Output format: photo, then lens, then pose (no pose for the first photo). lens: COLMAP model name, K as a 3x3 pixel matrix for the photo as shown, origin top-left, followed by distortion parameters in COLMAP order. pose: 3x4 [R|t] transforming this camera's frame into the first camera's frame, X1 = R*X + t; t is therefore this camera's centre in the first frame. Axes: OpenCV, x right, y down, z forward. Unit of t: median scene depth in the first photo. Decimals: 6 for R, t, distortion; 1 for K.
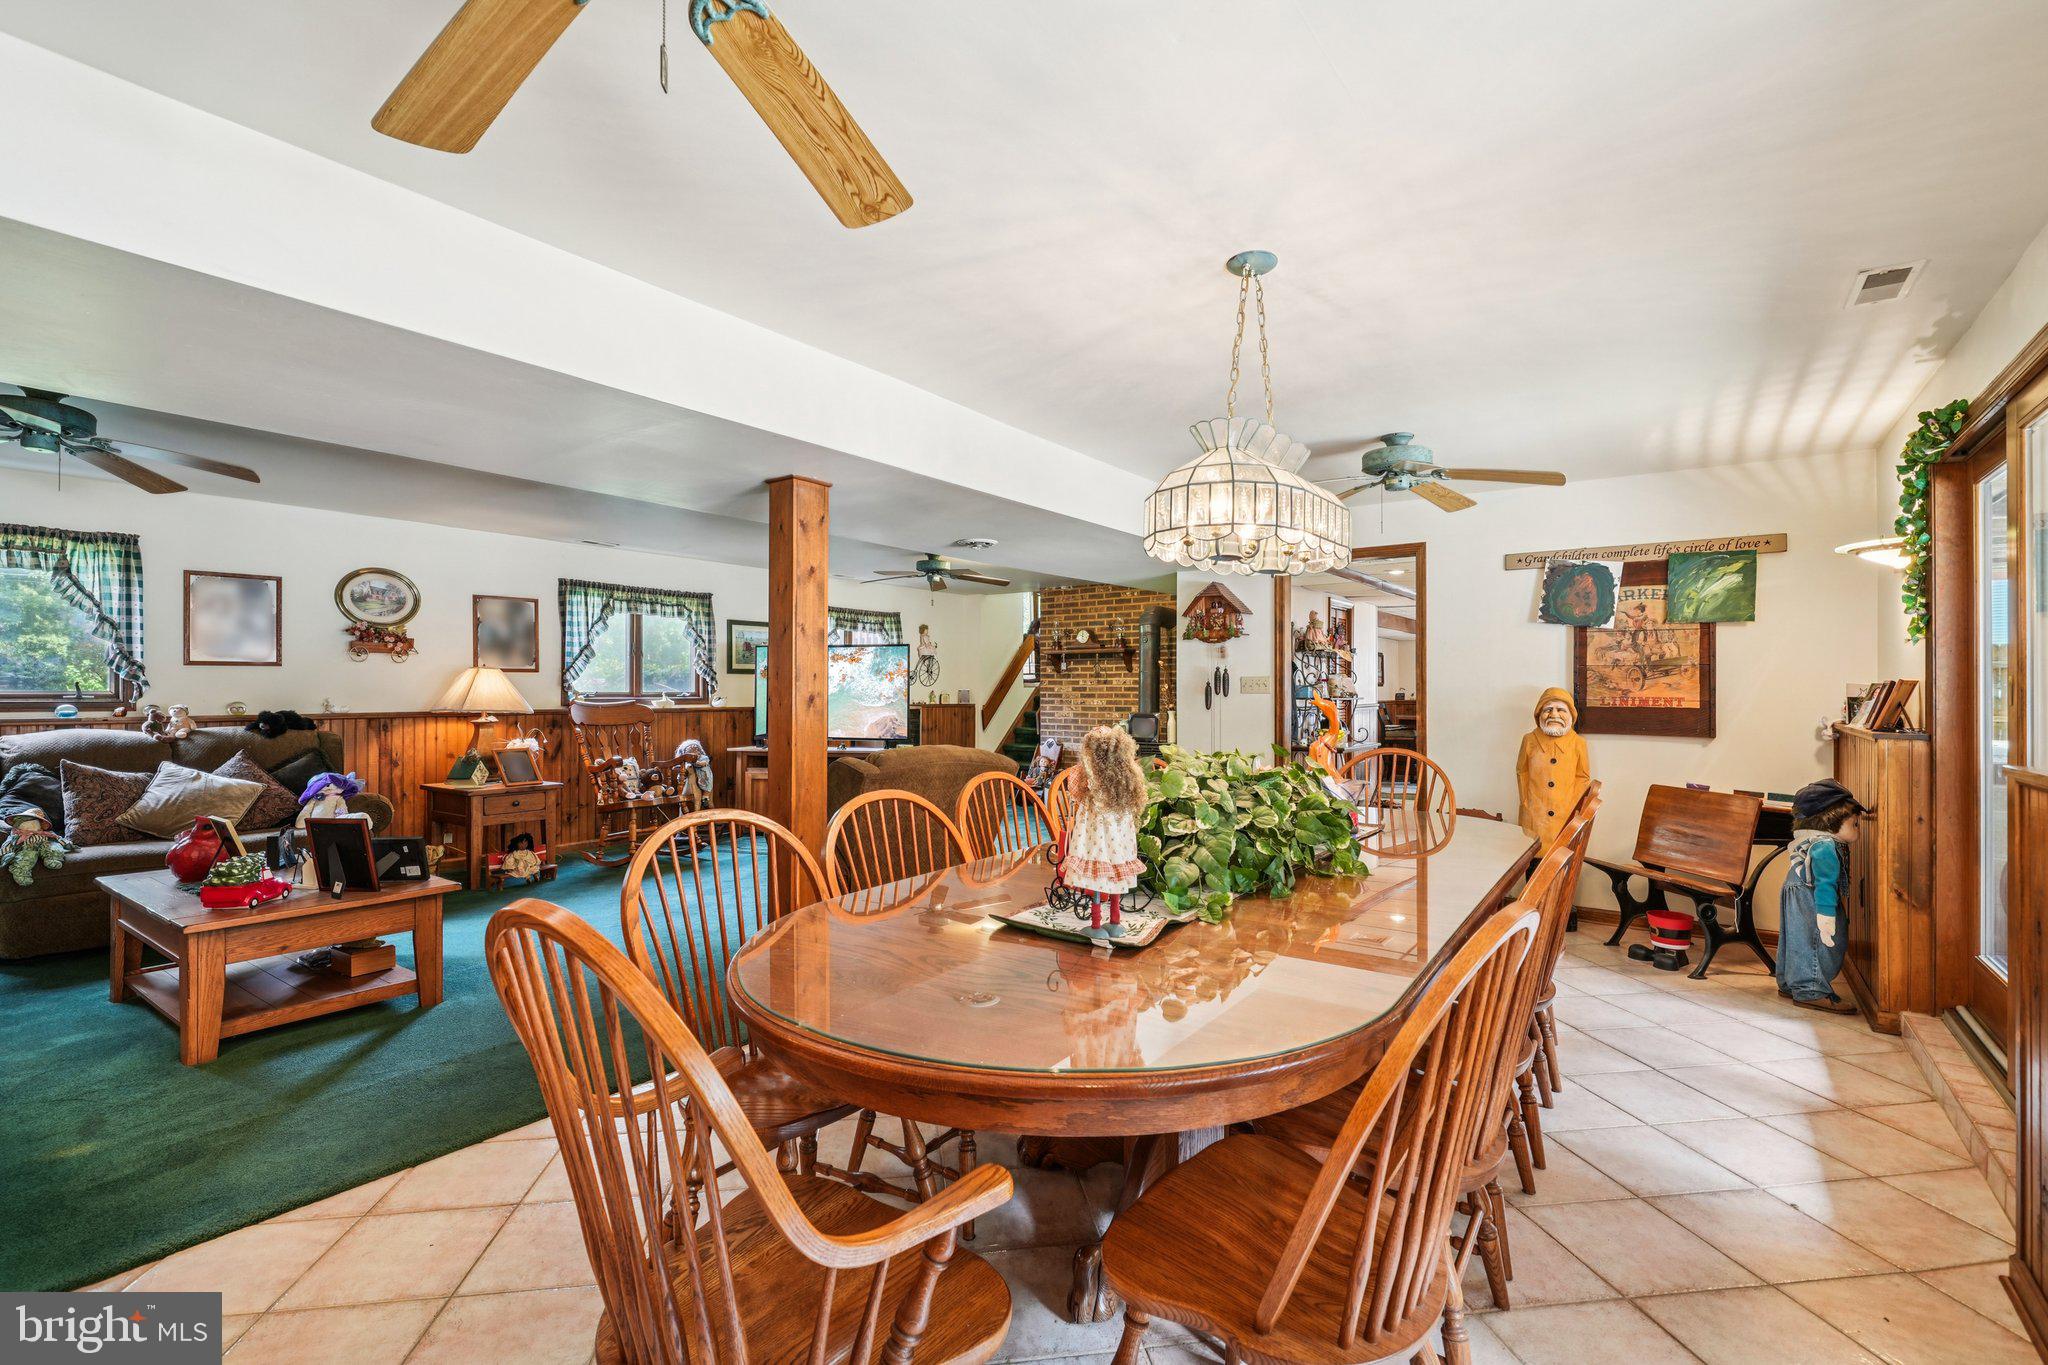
lens RADIAL K [[880.3, 0, 1024.0], [0, 880.3, 682.5], [0, 0, 1]] dist [0.000204, -0.000006]
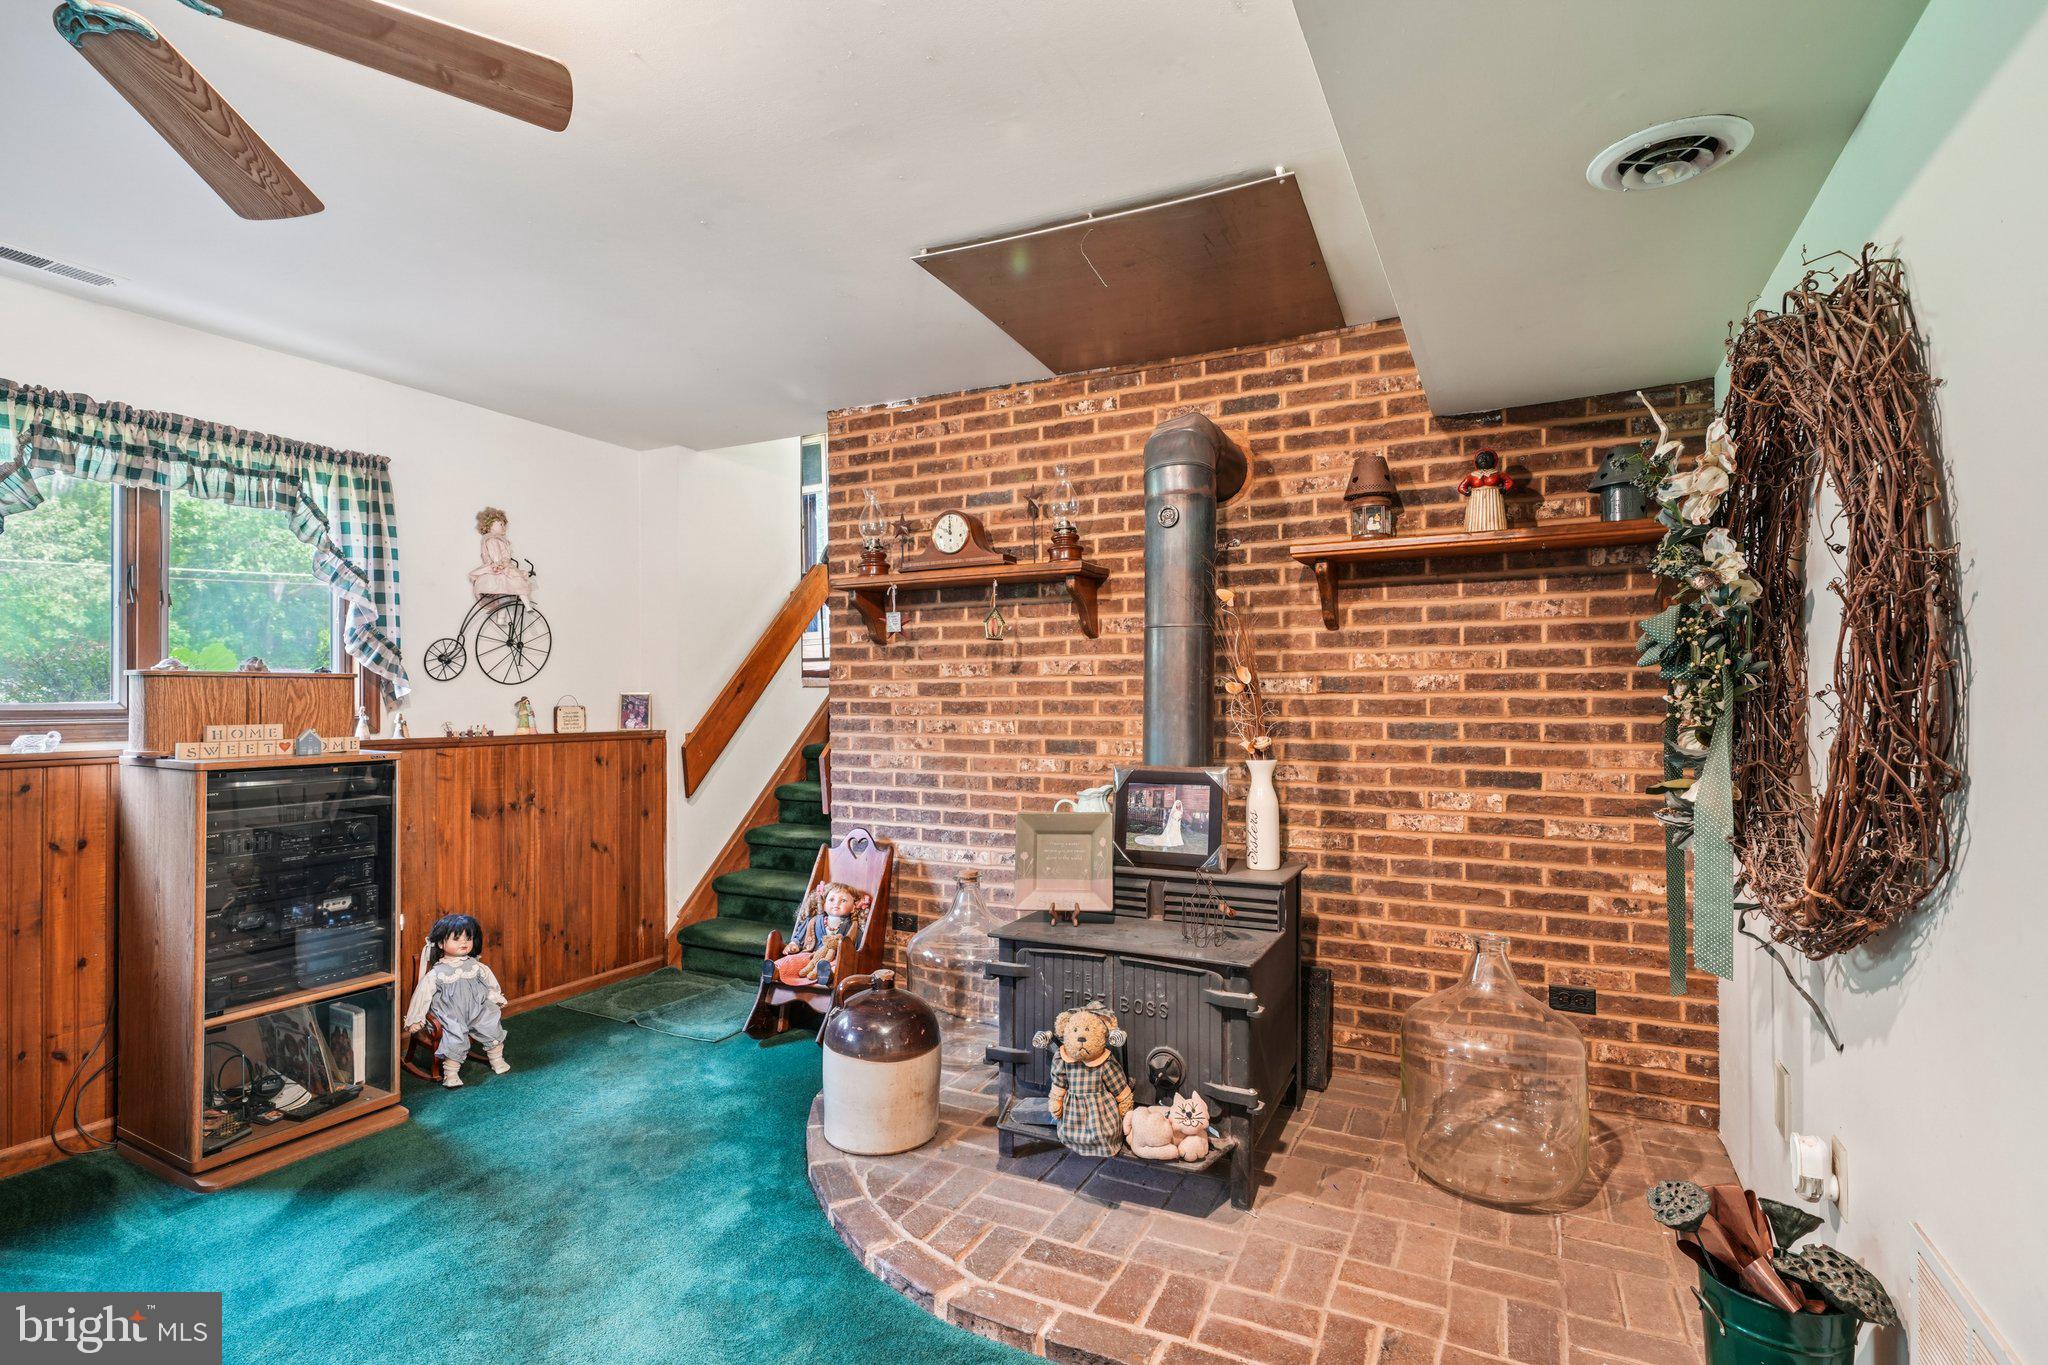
lens RADIAL K [[992.5, 0, 1022.2], [0, 992.5, 695.5], [0, 0, 1]] dist [-0.000370, 0.000020]
pose [[0.986666, -0.004779, 0.162690, 0.030919], [0.003857, 0.999975, 0.005988, 0.007768], [-0.162714, -0.005280, 0.986659, 0.604163]]
